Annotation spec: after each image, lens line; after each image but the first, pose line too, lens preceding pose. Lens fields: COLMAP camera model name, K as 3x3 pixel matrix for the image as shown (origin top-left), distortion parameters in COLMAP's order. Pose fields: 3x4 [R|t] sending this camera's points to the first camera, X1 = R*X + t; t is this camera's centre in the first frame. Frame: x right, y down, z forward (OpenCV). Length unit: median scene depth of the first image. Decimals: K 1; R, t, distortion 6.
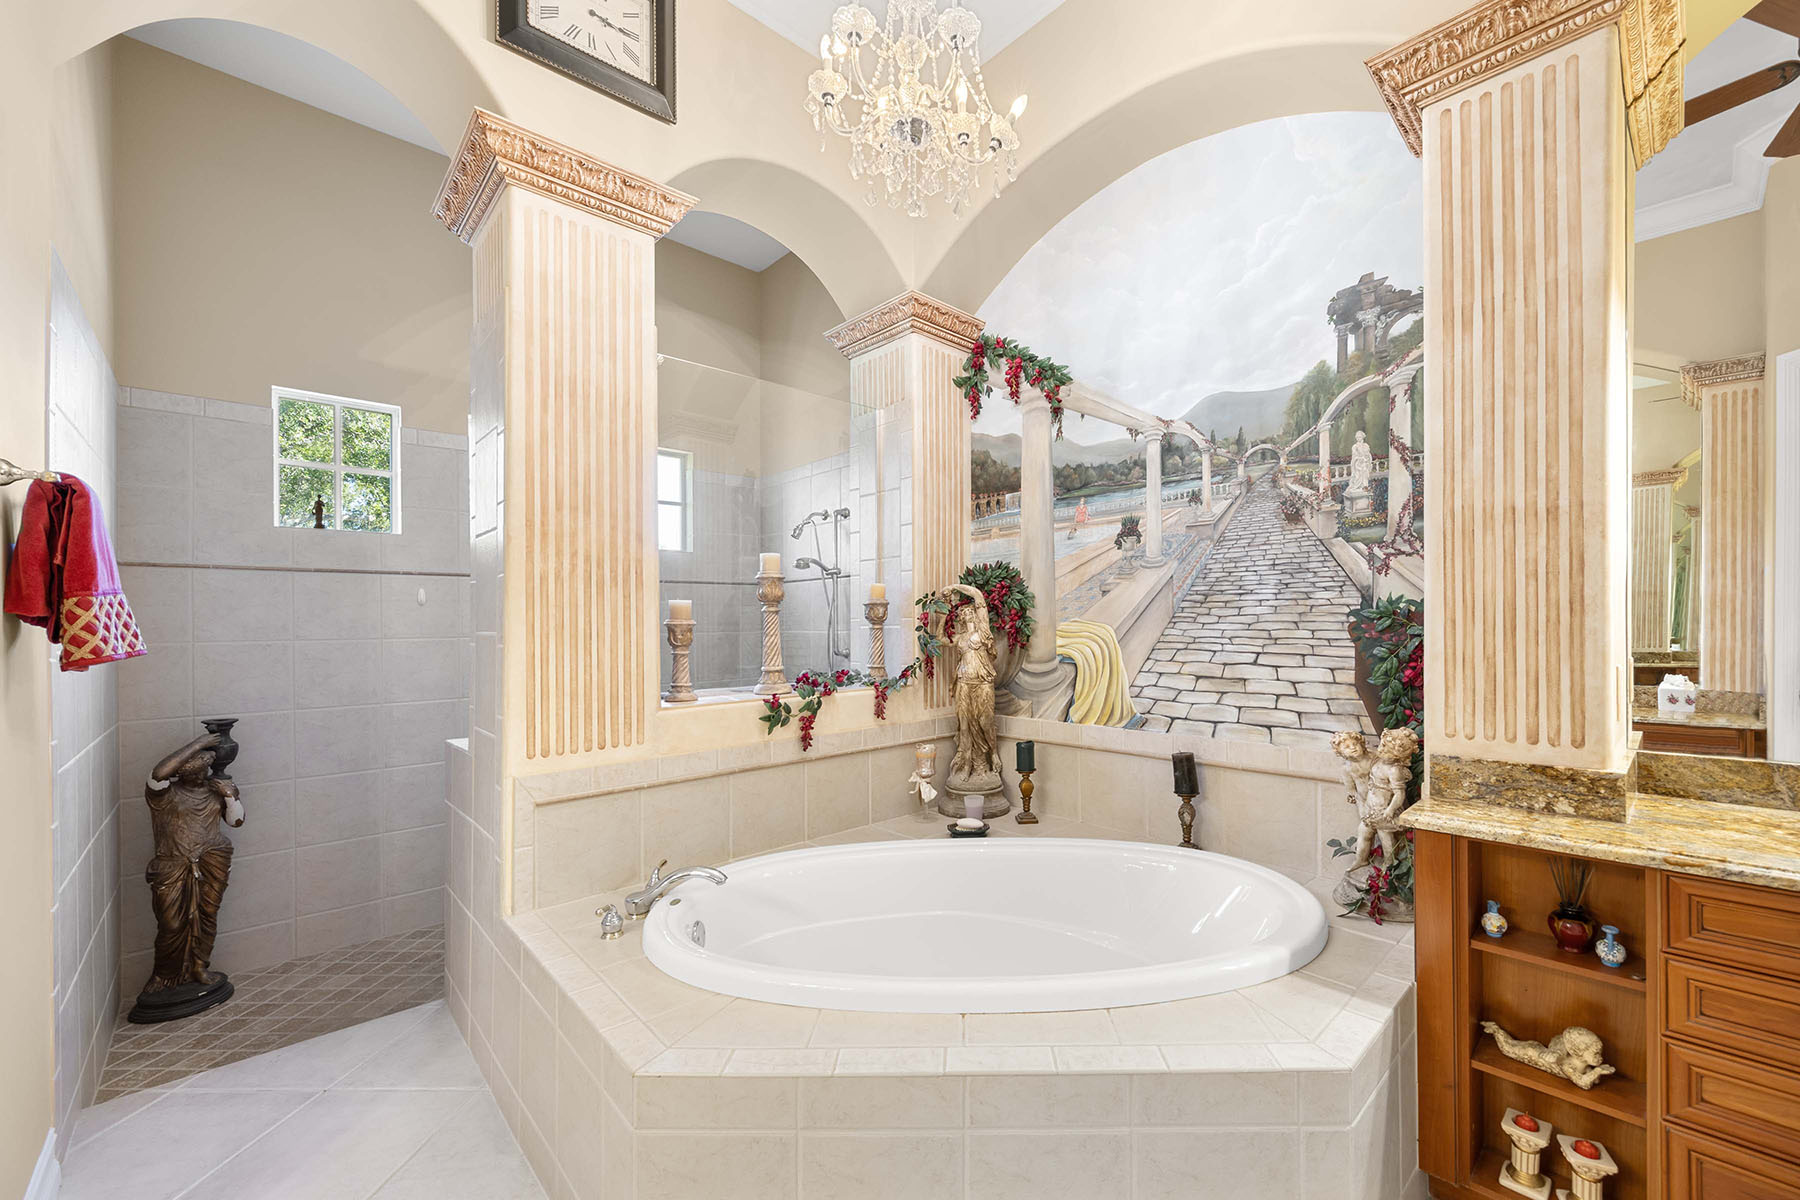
lens RADIAL K [[711.9, 0, 928.4], [0, 711.9, 616.6], [0, 0, 1]] dist [-0.001978, -0.000037]
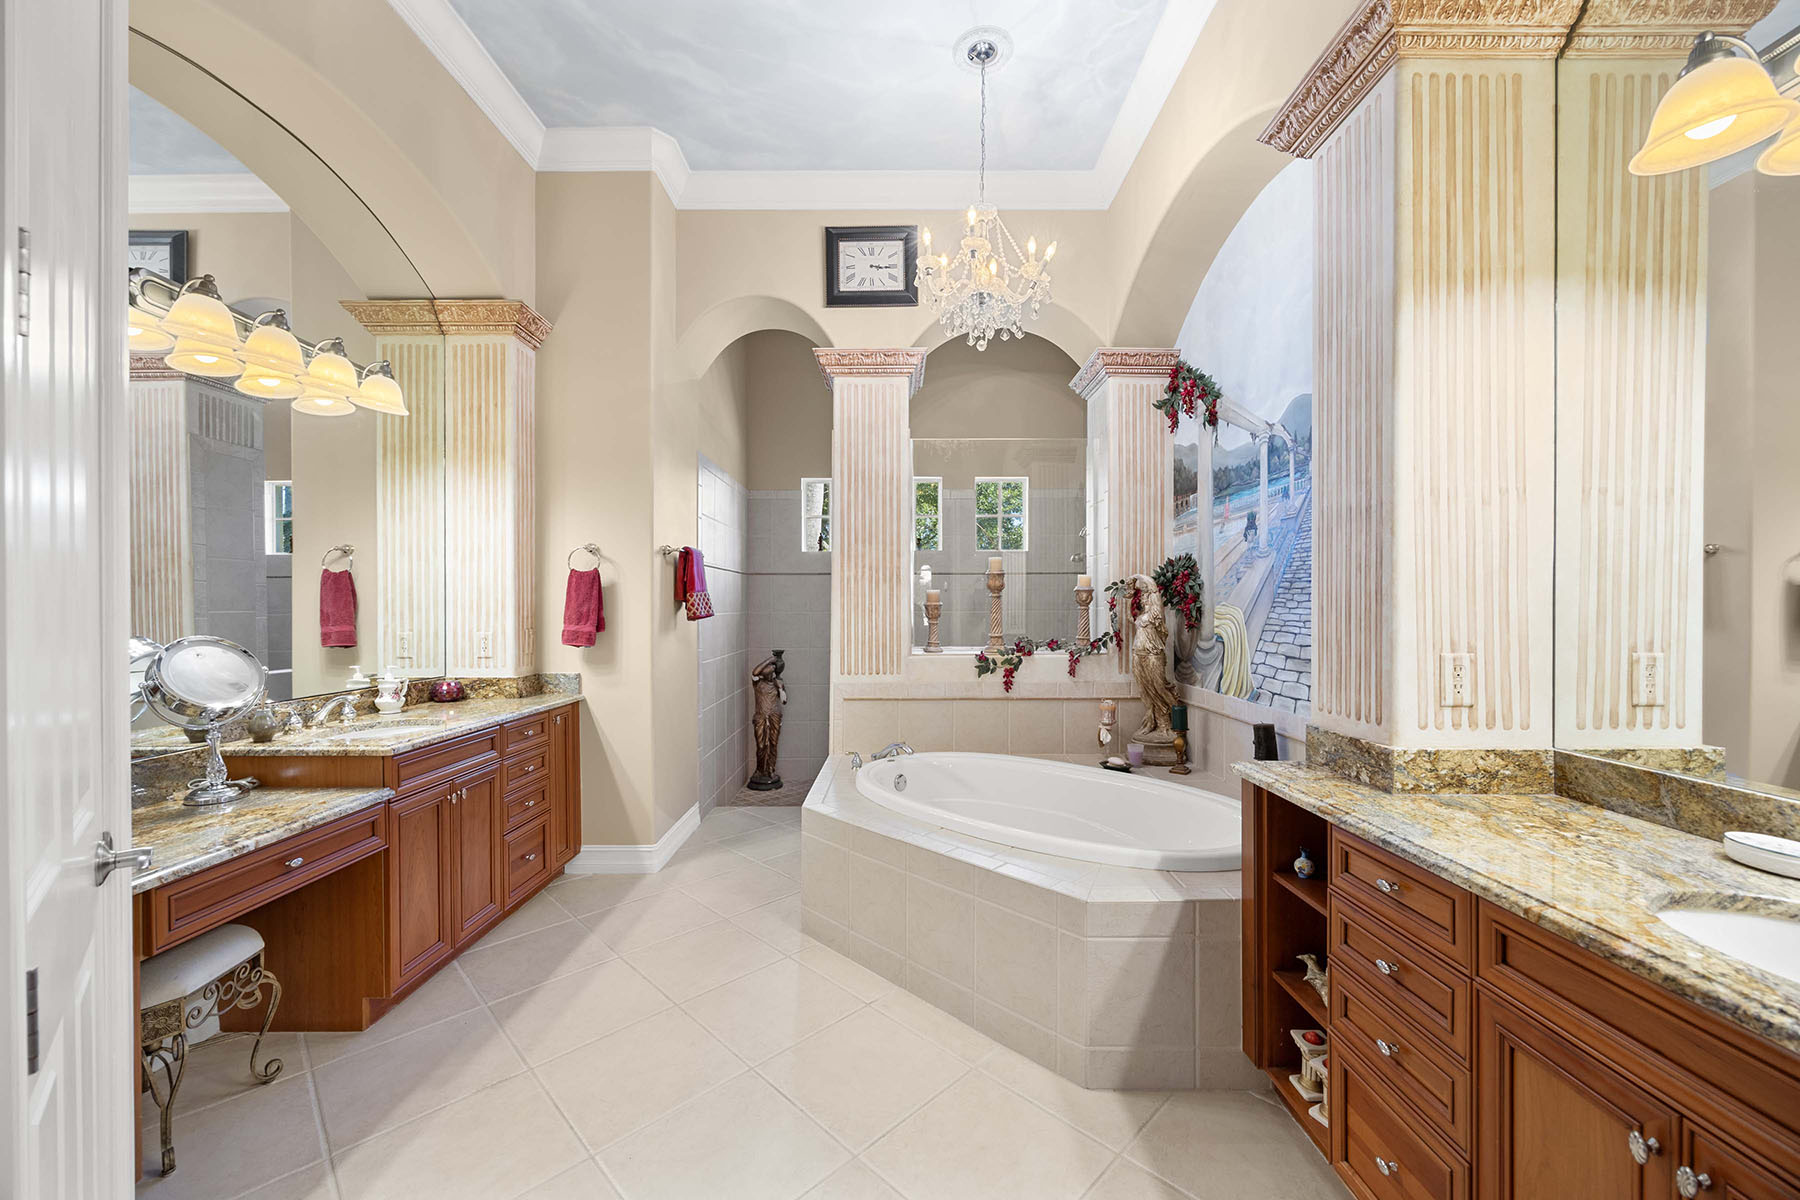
lens RADIAL K [[685.1, 0, 898.6], [0, 685.1, 596.0], [0, 0, 1]] dist [-0.002425, 0.000302]
pose [[0.714338, -0.000198, -0.699801, 0.651860], [0.001016, 0.999999, 0.000755, -0.009859], [0.699800, -0.001250, 0.714338, -0.160959]]
